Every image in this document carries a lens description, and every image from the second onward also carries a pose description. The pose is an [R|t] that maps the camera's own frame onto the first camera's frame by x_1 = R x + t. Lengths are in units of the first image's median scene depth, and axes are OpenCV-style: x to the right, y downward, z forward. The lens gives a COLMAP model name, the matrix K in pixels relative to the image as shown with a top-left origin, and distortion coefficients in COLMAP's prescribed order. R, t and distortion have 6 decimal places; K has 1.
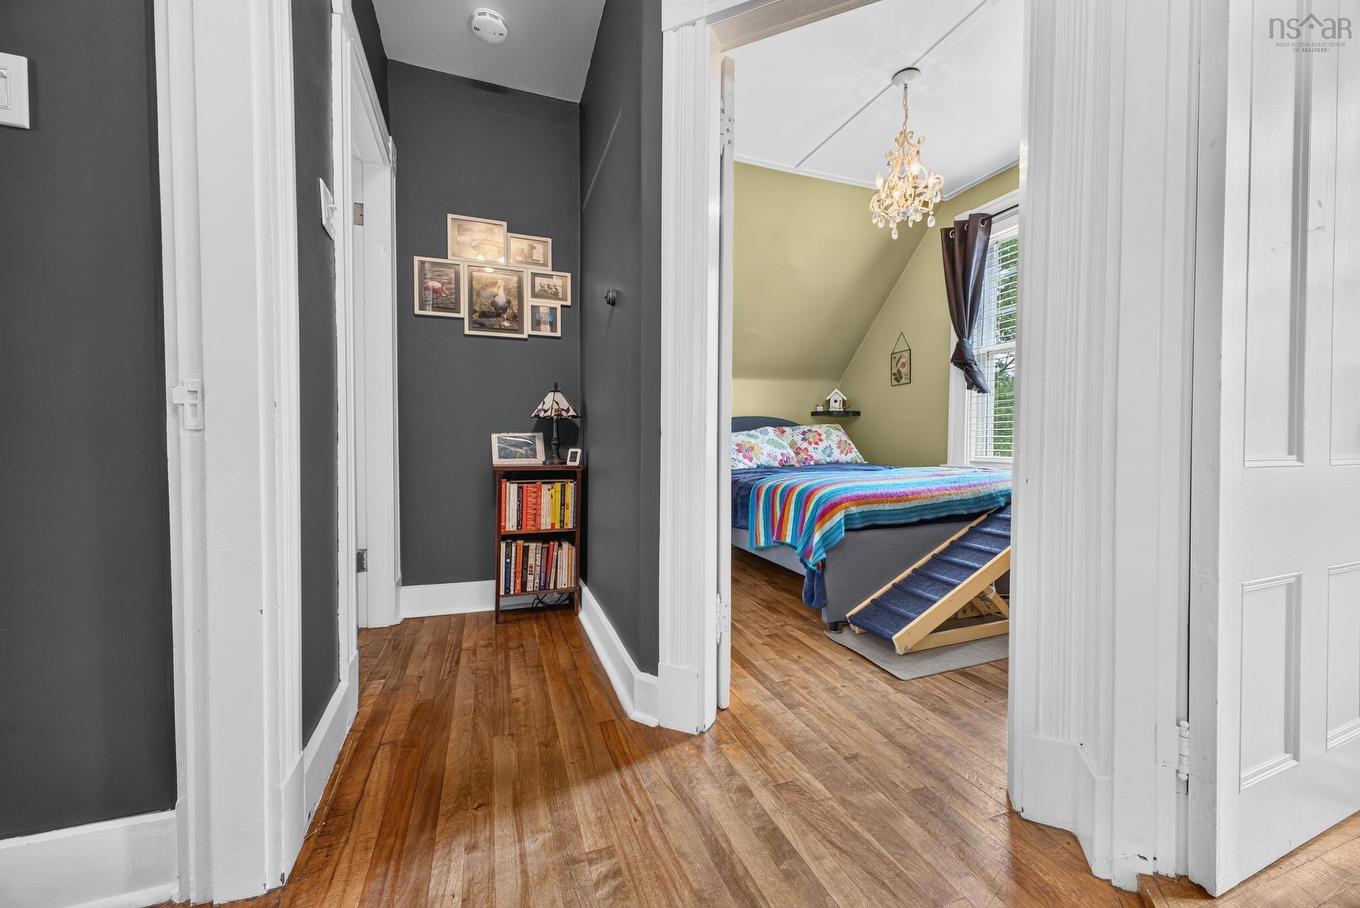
lens RADIAL K [[530.7, 0, 683.7], [0, 530.7, 449.6], [0, 0, 1]] dist [0.033743, -0.012619]
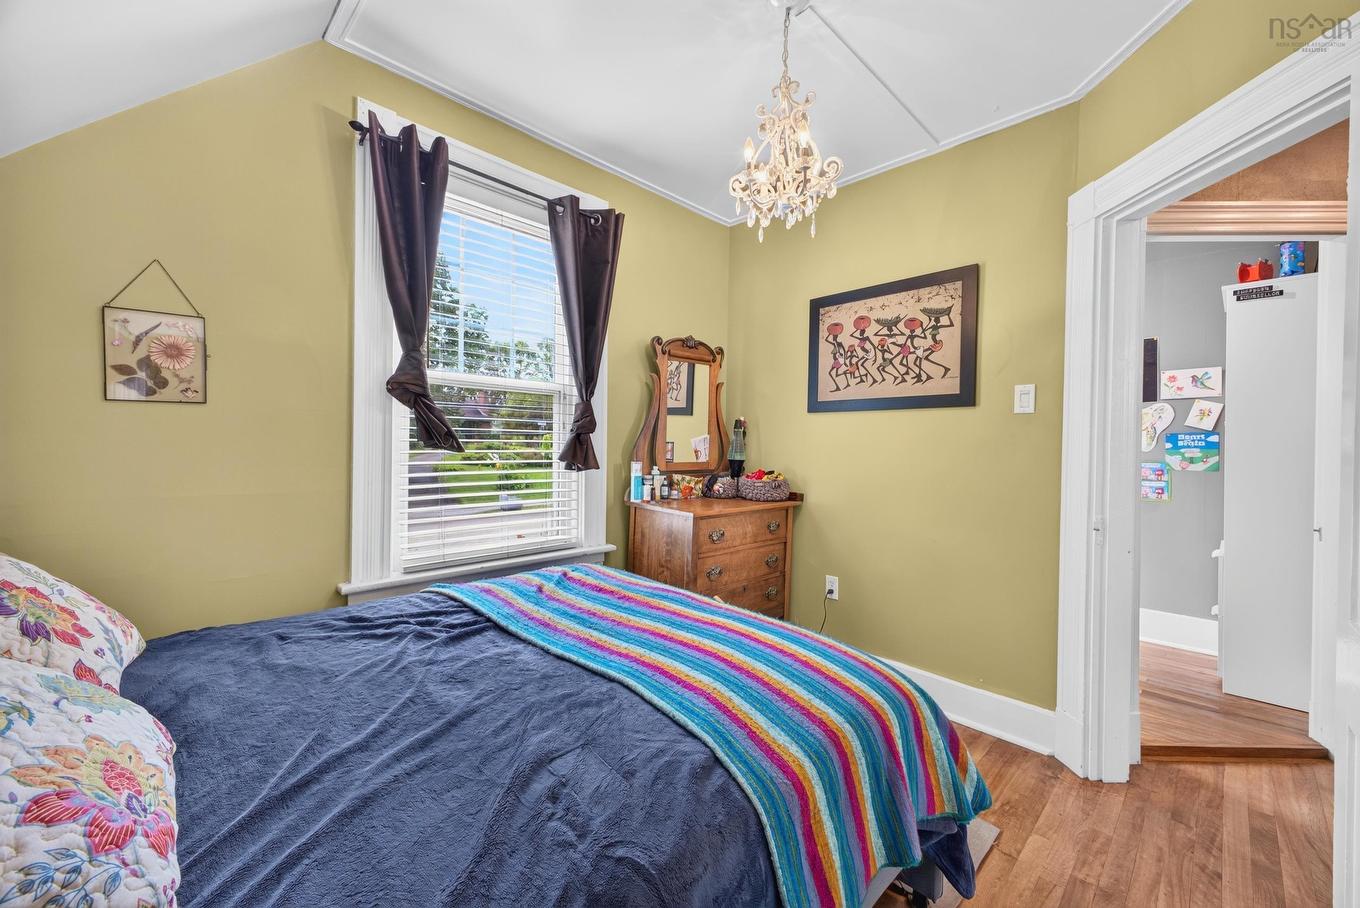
lens RADIAL K [[530.7, 0, 683.7], [0, 530.7, 449.6], [0, 0, 1]] dist [0.033743, -0.012619]
pose [[-0.408484, -0.017551, 0.912597, -0.090070], [0.003400, 0.999779, 0.020750, -0.101029], [-0.912759, 0.011579, -0.408334, 0.871851]]
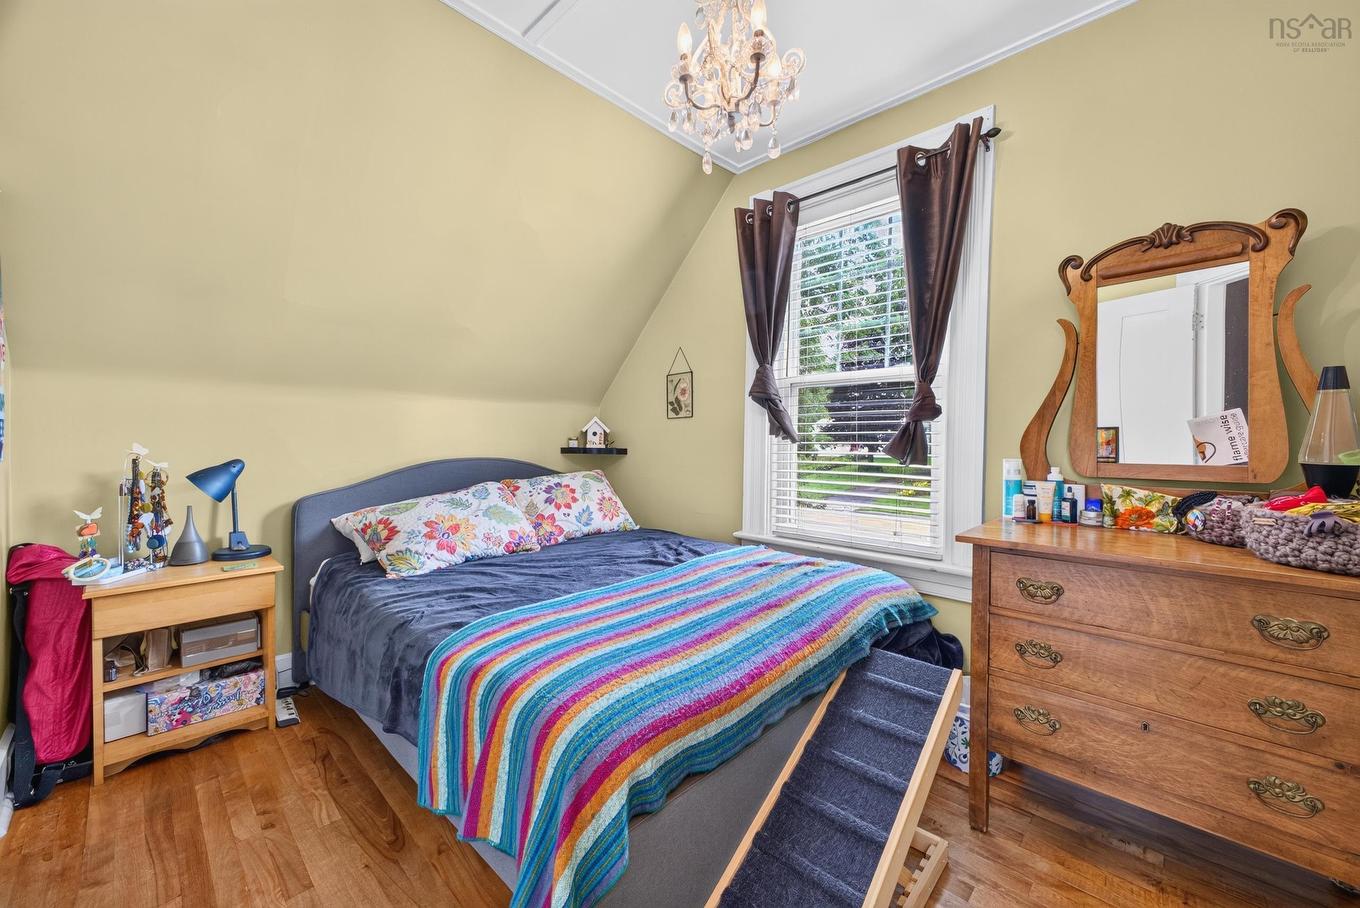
lens RADIAL K [[530.7, 0, 683.7], [0, 530.7, 449.6], [0, 0, 1]] dist [0.033743, -0.012619]
pose [[0.899832, -0.006306, 0.436190, 0.094445], [0.007797, 0.999968, -0.001629, -0.080957], [-0.436166, 0.004867, 0.899853, 0.354302]]
